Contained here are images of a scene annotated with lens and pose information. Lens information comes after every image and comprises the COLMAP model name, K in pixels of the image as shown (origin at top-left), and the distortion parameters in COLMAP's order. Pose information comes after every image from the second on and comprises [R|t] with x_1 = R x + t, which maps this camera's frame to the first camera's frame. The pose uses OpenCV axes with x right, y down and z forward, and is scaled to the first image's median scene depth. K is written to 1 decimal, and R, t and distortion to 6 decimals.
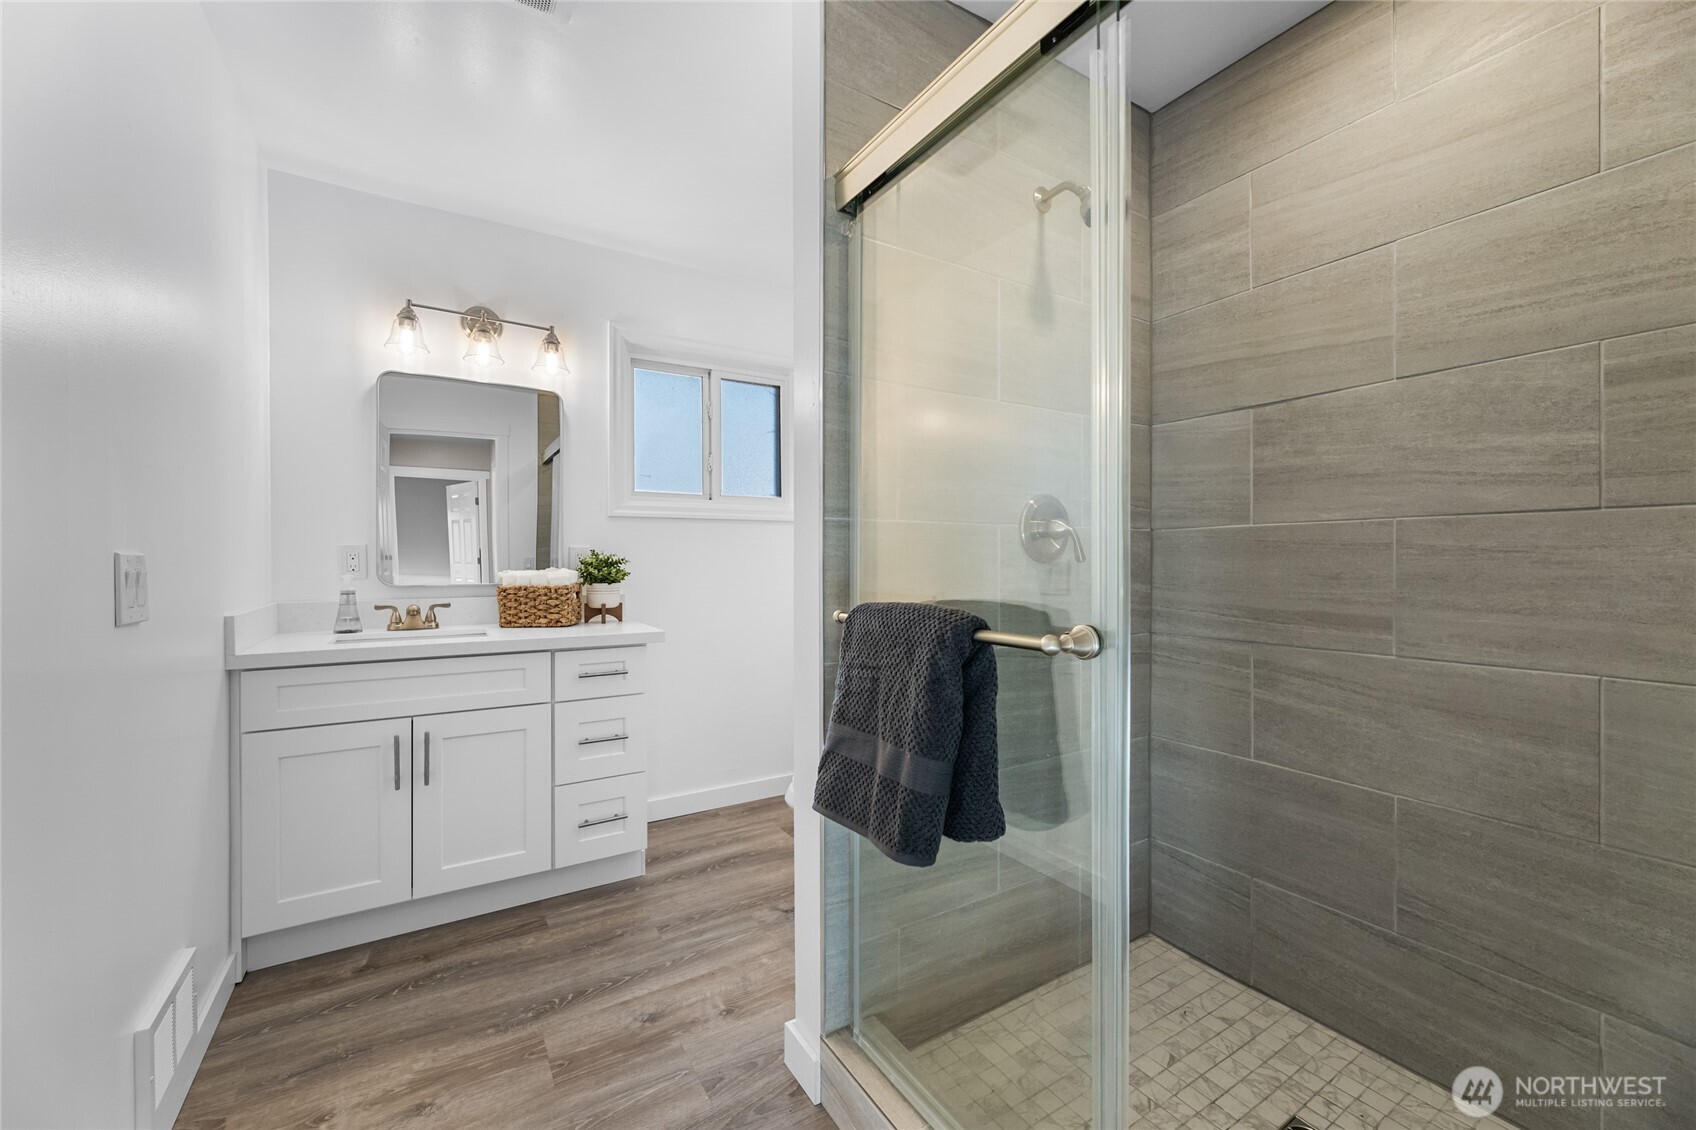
lens RADIAL K [[683.5, 0, 847.7], [0, 683.5, 562.0], [0, 0, 1]] dist [0.000698, 0.000104]
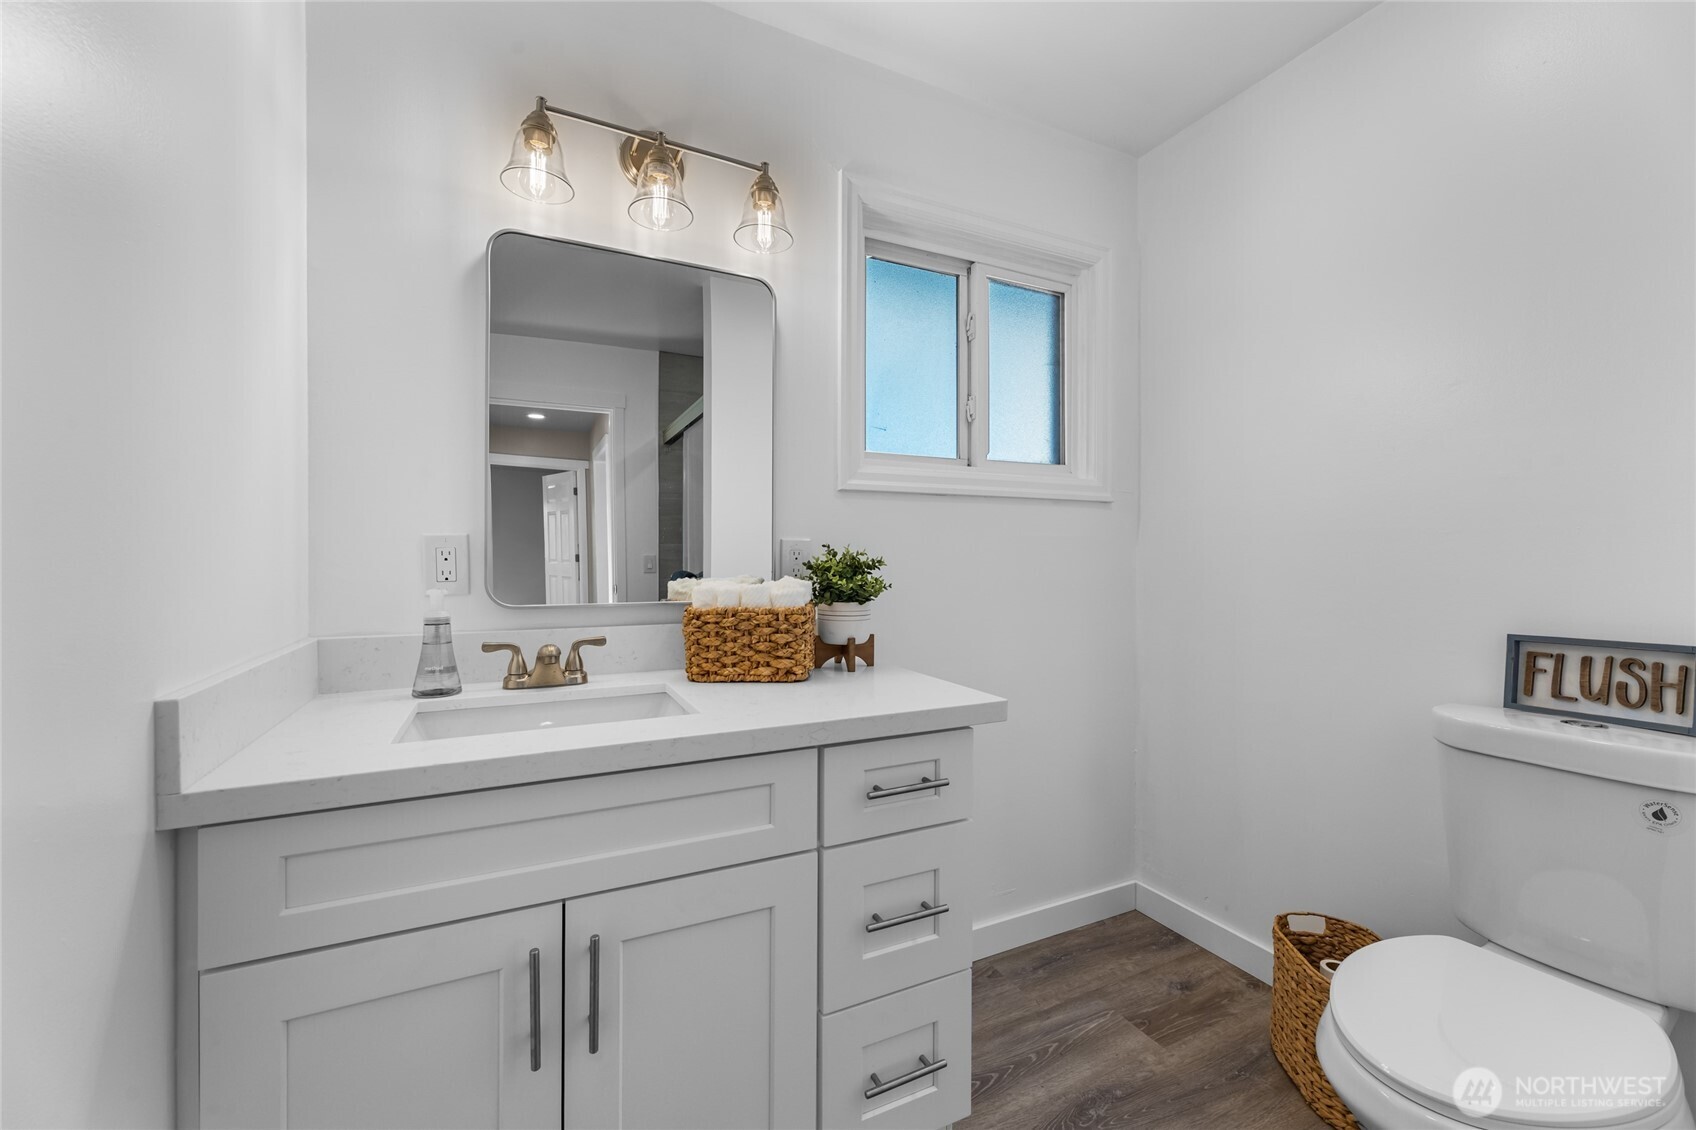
lens RADIAL K [[684.9, 0, 842.6], [0, 684.9, 558.6], [0, 0, 1]] dist [-0.001029, 0.000178]
pose [[0.994853, 0.002715, -0.101295, -0.325880], [-0.002793, 0.999996, -0.000625, -0.005779], [0.101293, 0.000904, 0.994856, 0.450550]]
